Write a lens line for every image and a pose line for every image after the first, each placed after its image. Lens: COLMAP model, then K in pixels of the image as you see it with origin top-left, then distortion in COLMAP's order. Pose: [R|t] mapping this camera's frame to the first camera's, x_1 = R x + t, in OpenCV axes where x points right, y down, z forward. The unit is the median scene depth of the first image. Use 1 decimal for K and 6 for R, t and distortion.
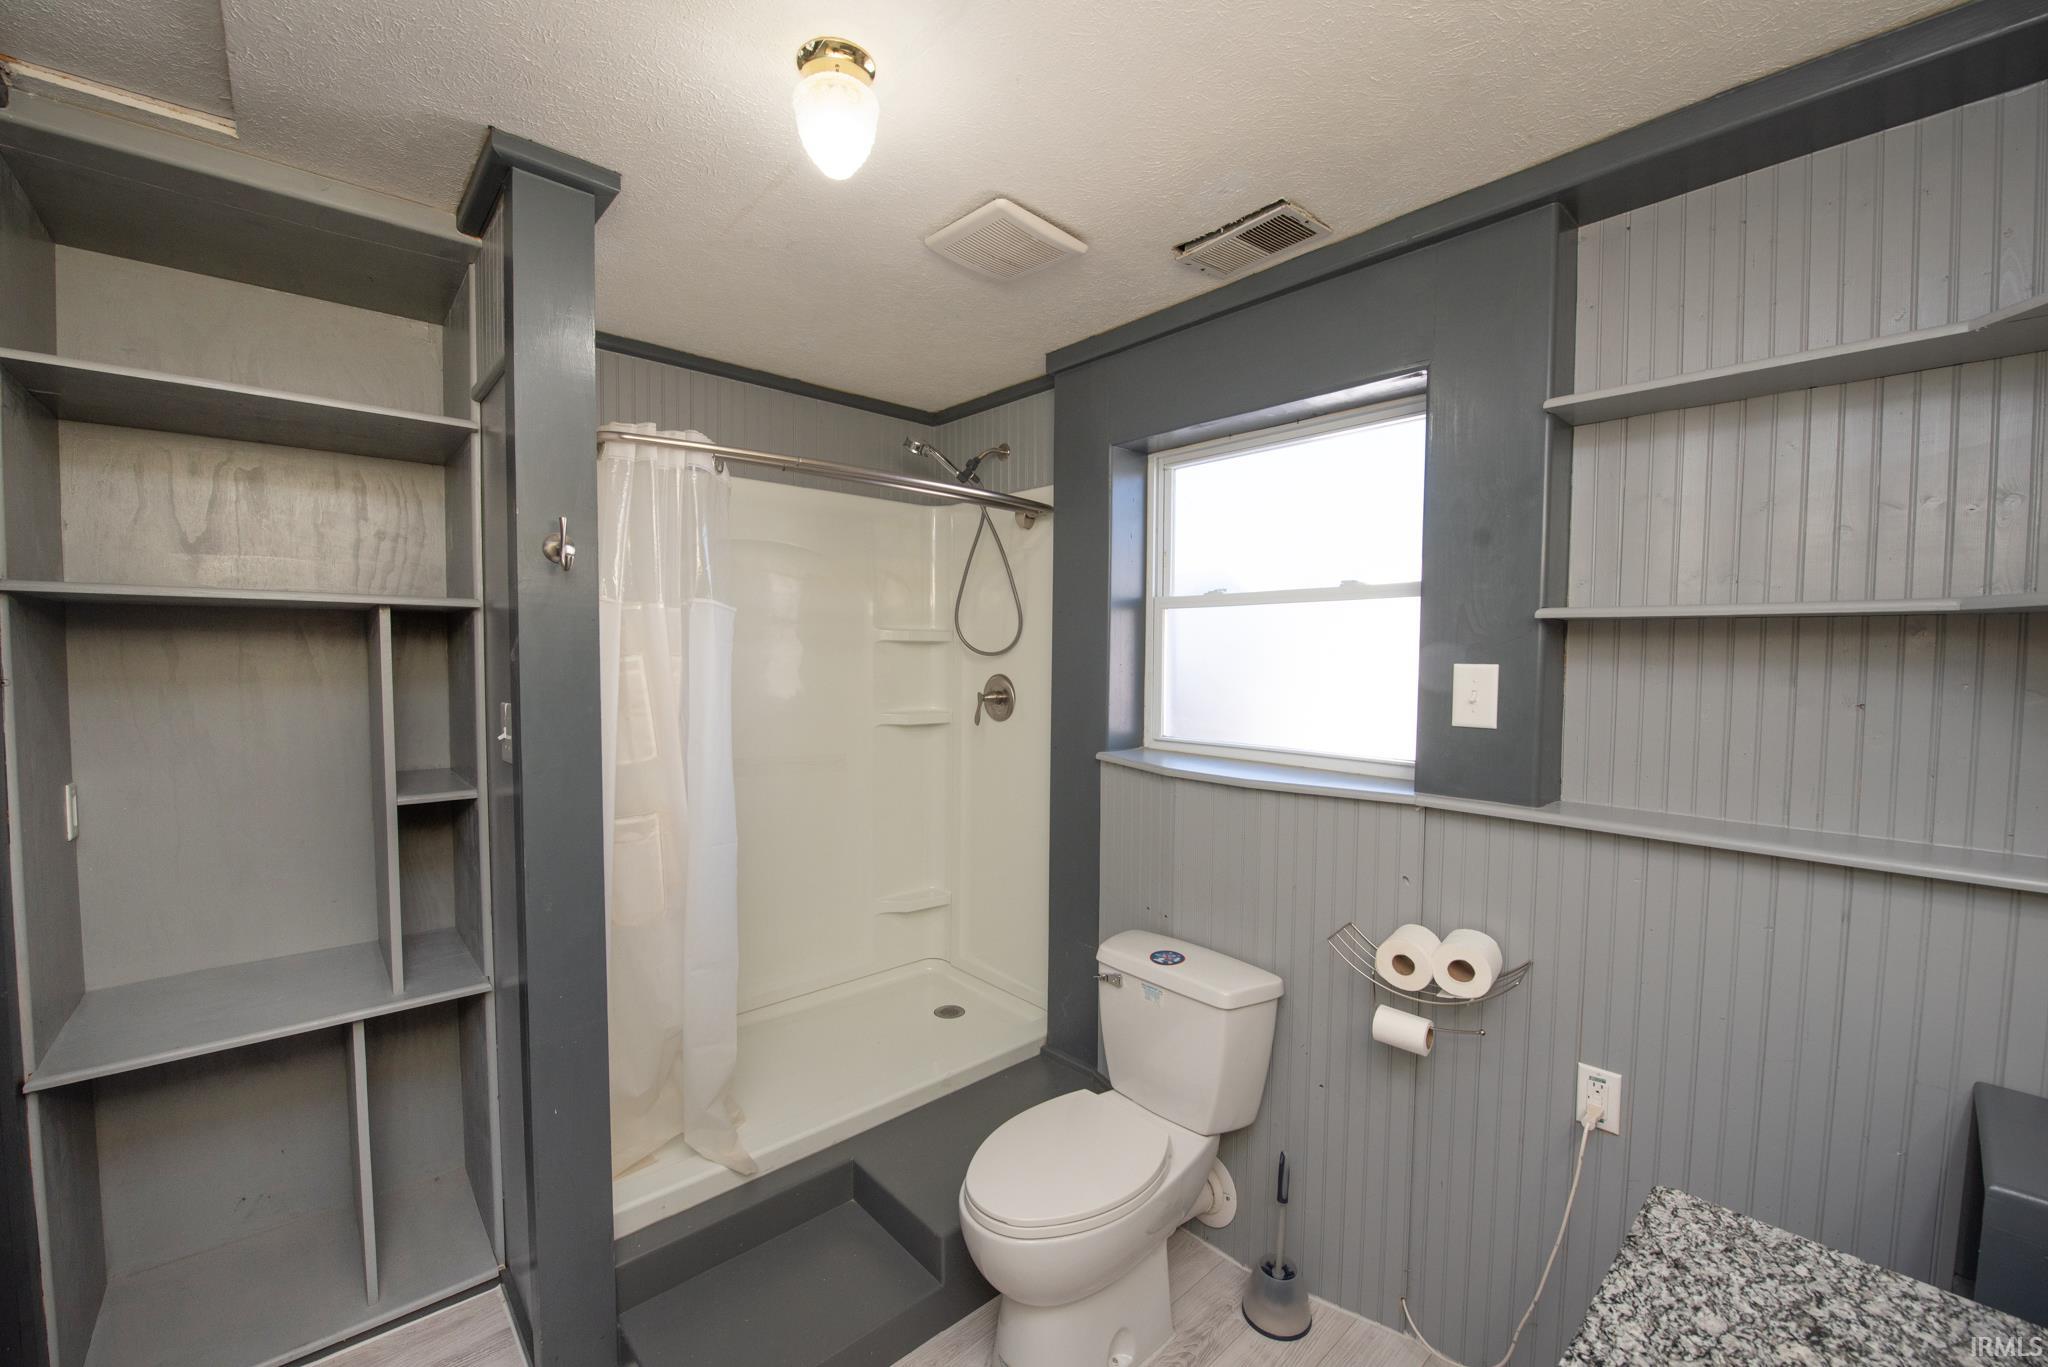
lens RADIAL K [[807.4, 0, 1016.6], [0, 807.4, 691.4], [0, 0, 1]] dist [-0.016866, -0.002699]
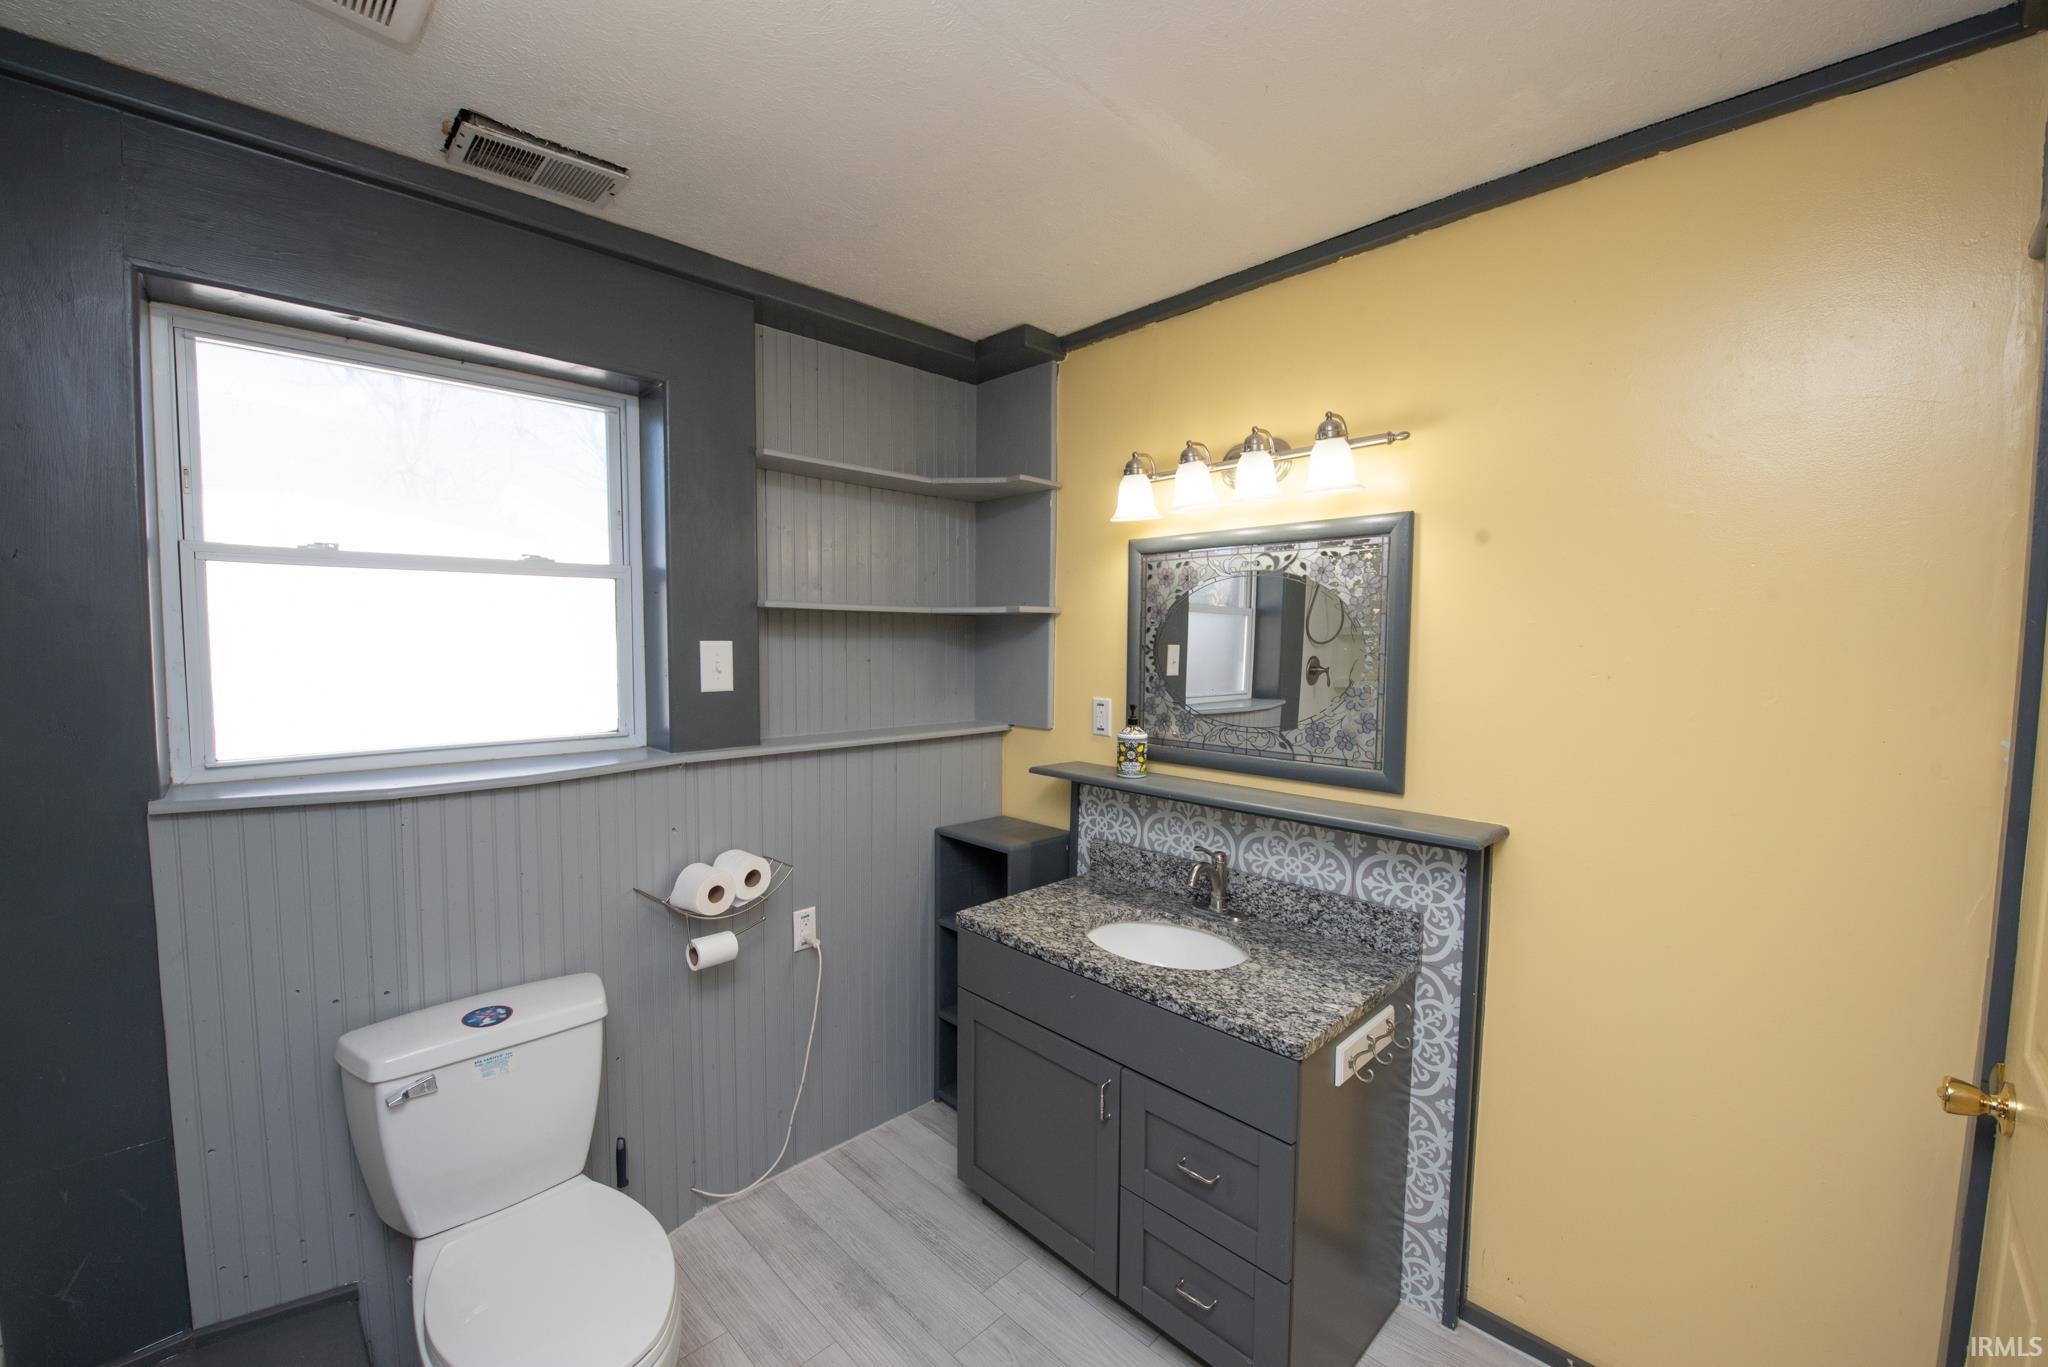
lens RADIAL K [[807.4, 0, 1016.6], [0, 807.4, 691.4], [0, 0, 1]] dist [-0.016866, -0.002699]
pose [[-0.041916, -0.074219, 0.996361, -0.698122], [0.040532, 0.996290, 0.075918, -0.031947], [-0.998299, 0.043566, -0.038753, 0.580947]]
